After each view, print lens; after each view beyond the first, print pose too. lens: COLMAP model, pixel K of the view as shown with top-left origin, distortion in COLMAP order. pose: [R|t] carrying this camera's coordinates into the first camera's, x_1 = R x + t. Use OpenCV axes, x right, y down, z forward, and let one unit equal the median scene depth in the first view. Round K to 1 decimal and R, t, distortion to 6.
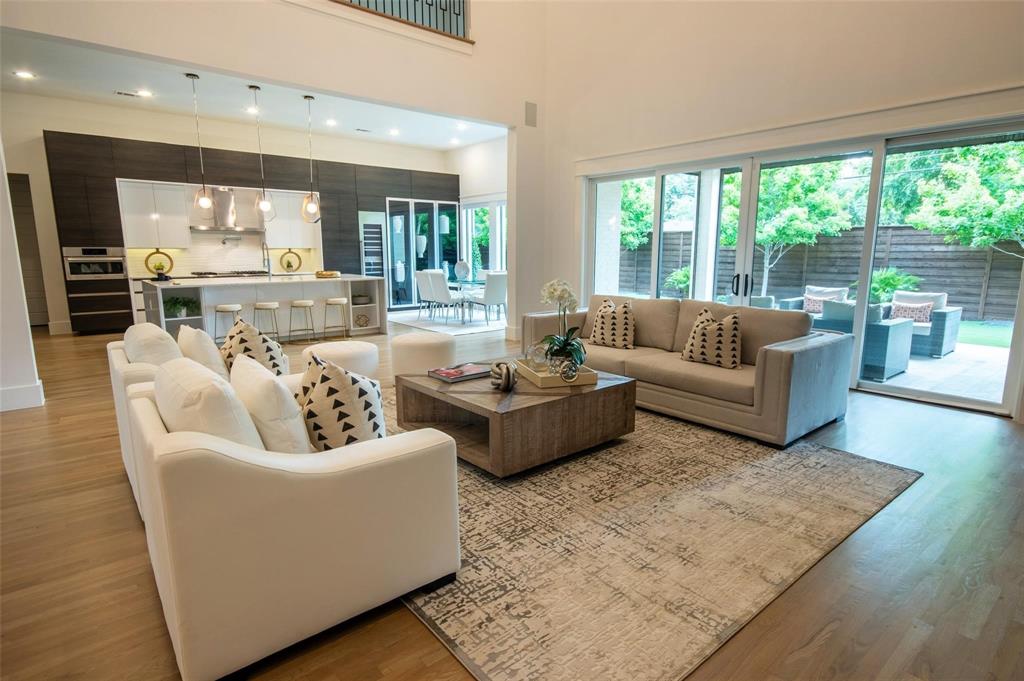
lens RADIAL K [[541.5, 0, 512.0], [0, 541.5, 340.5], [0, 0, 1]] dist [0.000129, 0.001187]
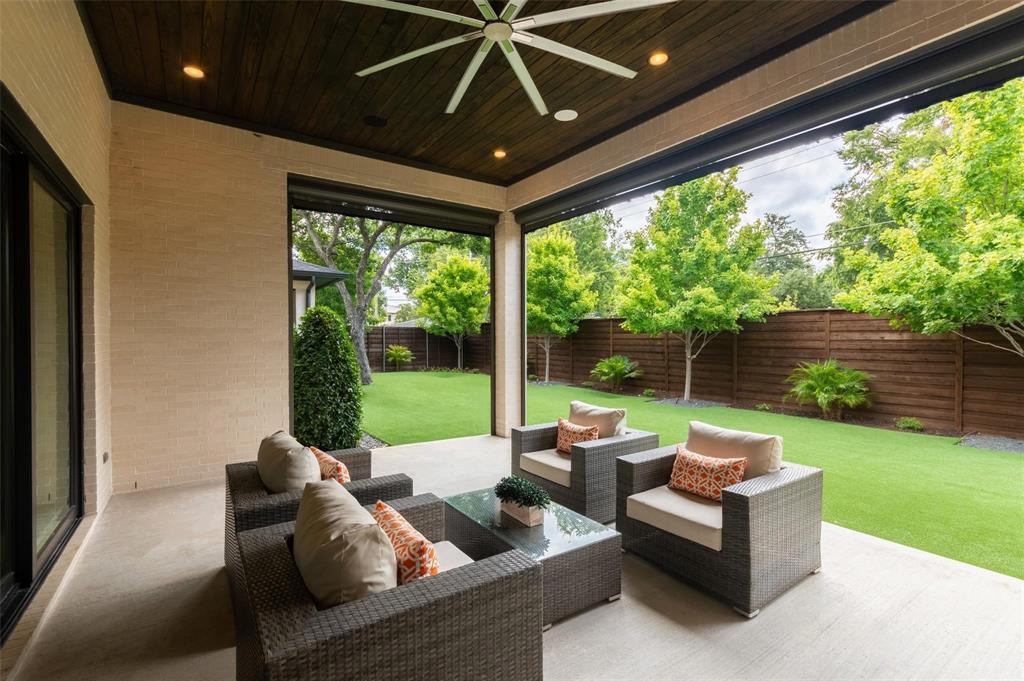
lens RADIAL K [[461.7, 0, 512.0], [0, 461.7, 340.5], [0, 0, 1]] dist [0.001129, -0.000846]
pose [[0.995659, 0.000145, -0.093074, 0.273503], [-0.015109, 0.986987, -0.160091, -0.044184], [0.091839, 0.160803, 0.982704, 0.265029]]
